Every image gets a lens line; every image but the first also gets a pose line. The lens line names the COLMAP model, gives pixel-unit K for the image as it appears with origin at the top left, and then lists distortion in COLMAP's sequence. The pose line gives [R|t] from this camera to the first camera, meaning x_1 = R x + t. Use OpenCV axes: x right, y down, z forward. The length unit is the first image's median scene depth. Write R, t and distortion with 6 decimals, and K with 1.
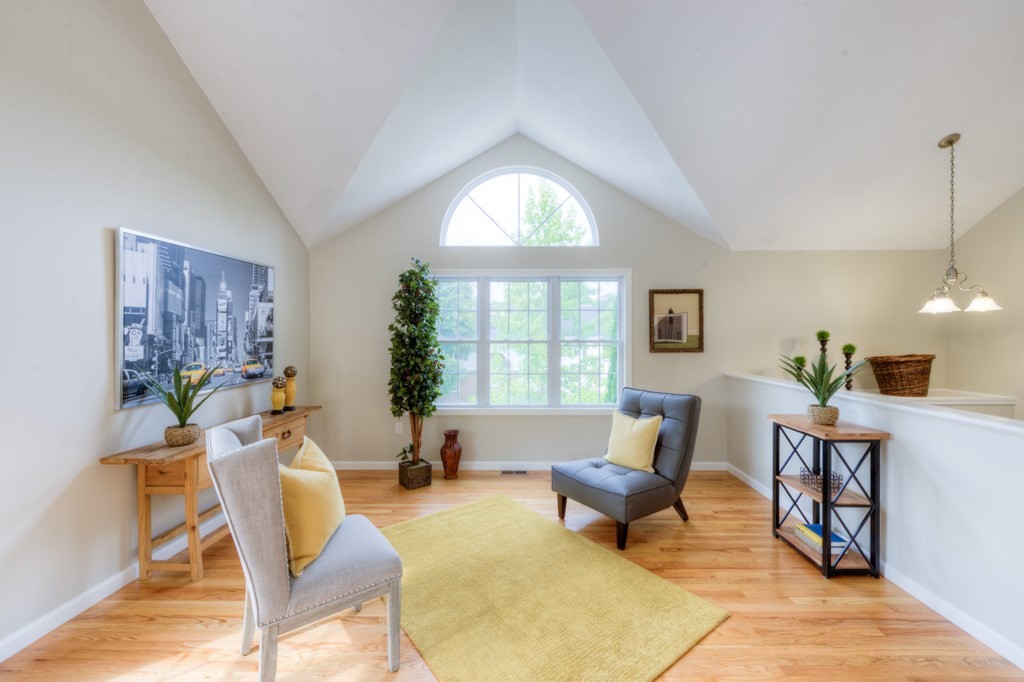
lens RADIAL K [[411.9, 0, 518.6], [0, 411.9, 337.1], [0, 0, 1]] dist [0.008409, -0.002224]
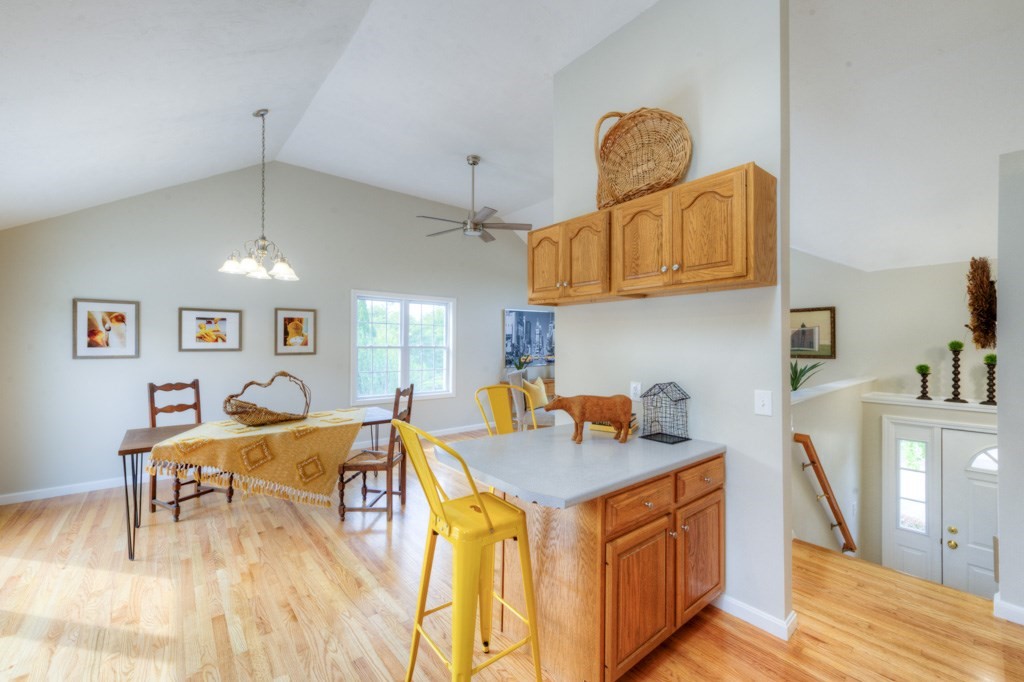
lens RADIAL K [[411.9, 0, 511.8], [0, 411.9, 341.4], [0, 0, 1]] dist [0.008409, -0.002224]
pose [[0.648876, -0.000032, -0.760894, 1.104505], [-0.005460, 0.999974, -0.004699, -0.004938], [0.760875, 0.007203, 0.648859, -0.750018]]
